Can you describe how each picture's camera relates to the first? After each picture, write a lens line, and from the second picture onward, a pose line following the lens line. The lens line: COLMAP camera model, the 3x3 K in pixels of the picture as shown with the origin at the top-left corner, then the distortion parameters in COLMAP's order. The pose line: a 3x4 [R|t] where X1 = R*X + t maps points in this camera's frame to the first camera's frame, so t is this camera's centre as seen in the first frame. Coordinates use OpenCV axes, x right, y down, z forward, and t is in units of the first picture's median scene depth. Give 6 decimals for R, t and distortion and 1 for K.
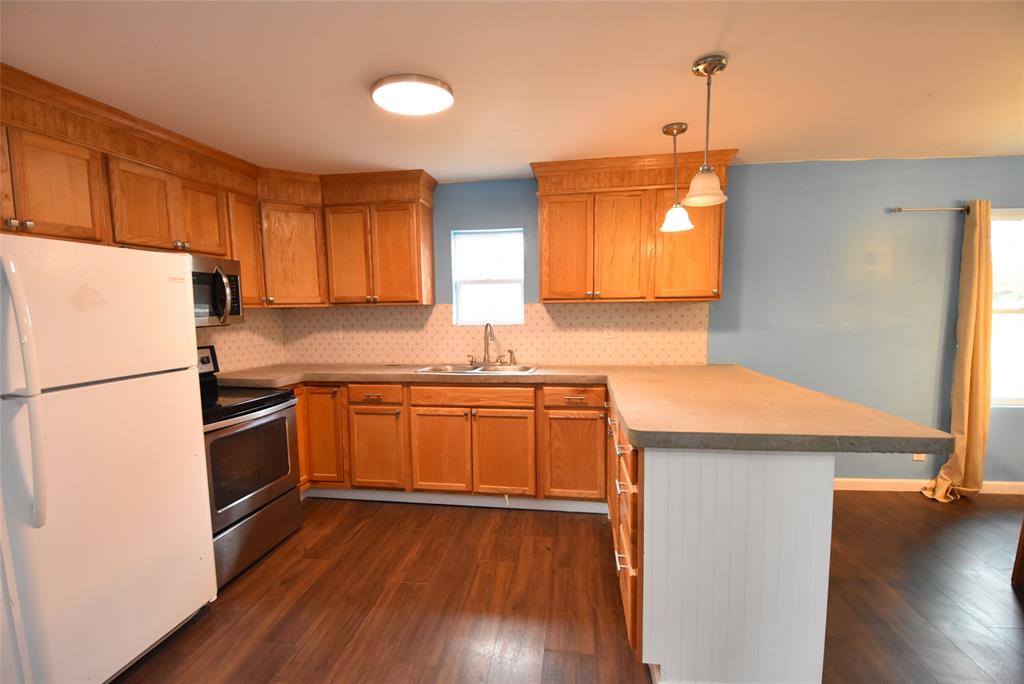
lens RADIAL K [[449.7, 0, 509.1], [0, 449.7, 353.7], [0, 0, 1]] dist [0.002142, -0.014704]
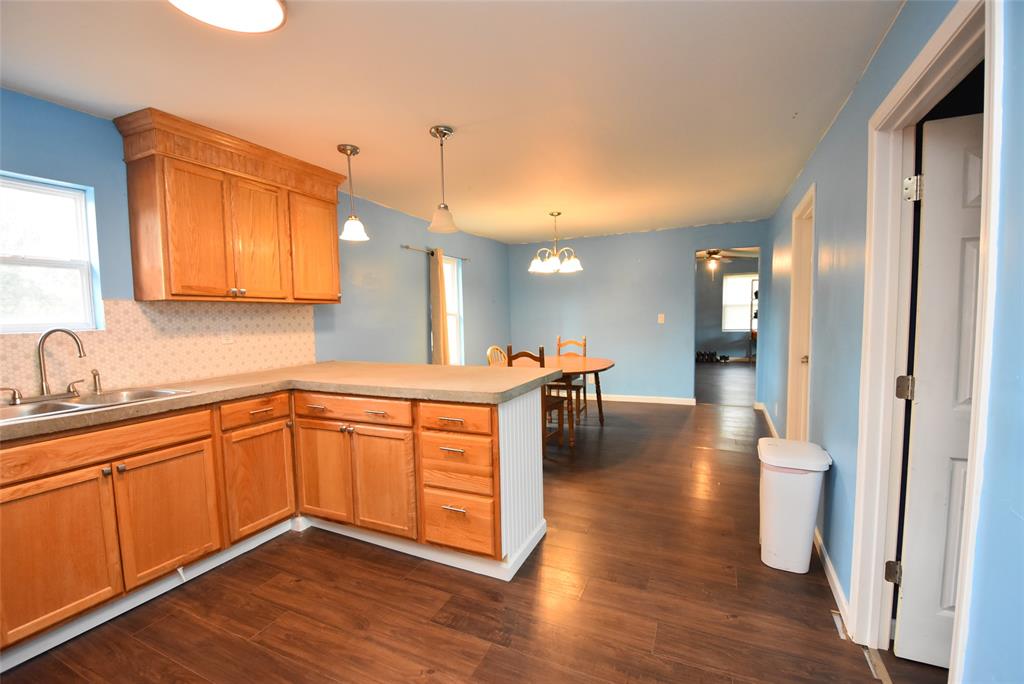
lens RADIAL K [[449.7, 0, 509.1], [0, 449.7, 353.7], [0, 0, 1]] dist [0.002142, -0.014704]
pose [[0.269927, -0.074299, 0.960010, -0.521089], [0.092674, 0.994395, 0.050903, -0.010451], [-0.958411, 0.075228, 0.275299, 0.281011]]
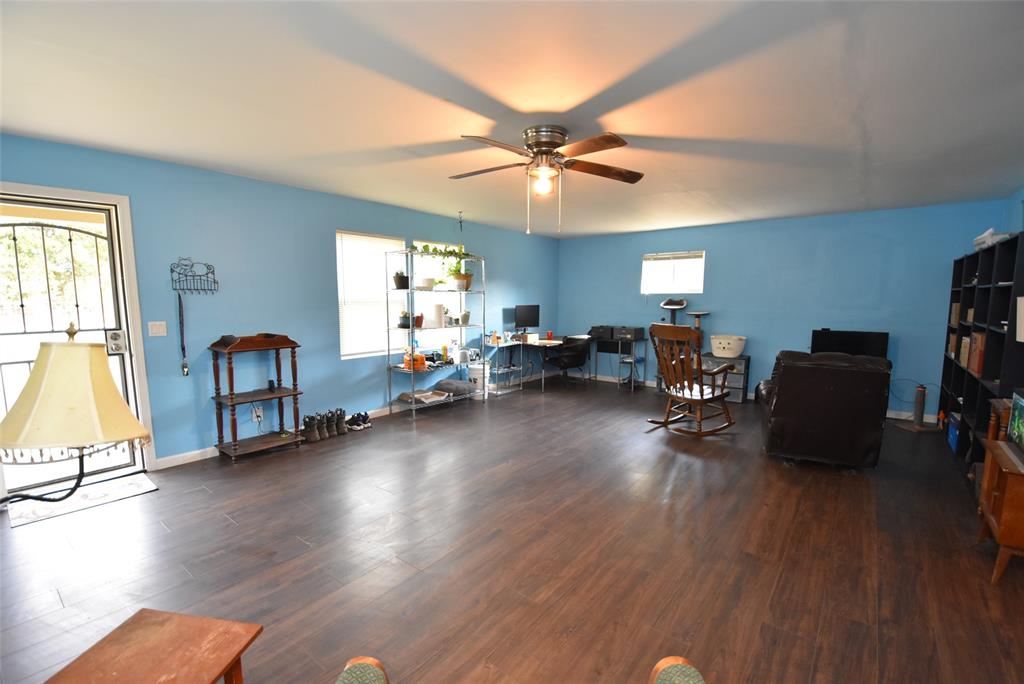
lens RADIAL K [[449.7, 0, 509.1], [0, 449.7, 353.7], [0, 0, 1]] dist [0.002142, -0.014704]
pose [[-0.870616, -0.051974, 0.489210, 2.050896], [0.045249, 0.981729, 0.184827, -0.128093], [-0.489878, 0.183049, -0.852357, 0.668468]]
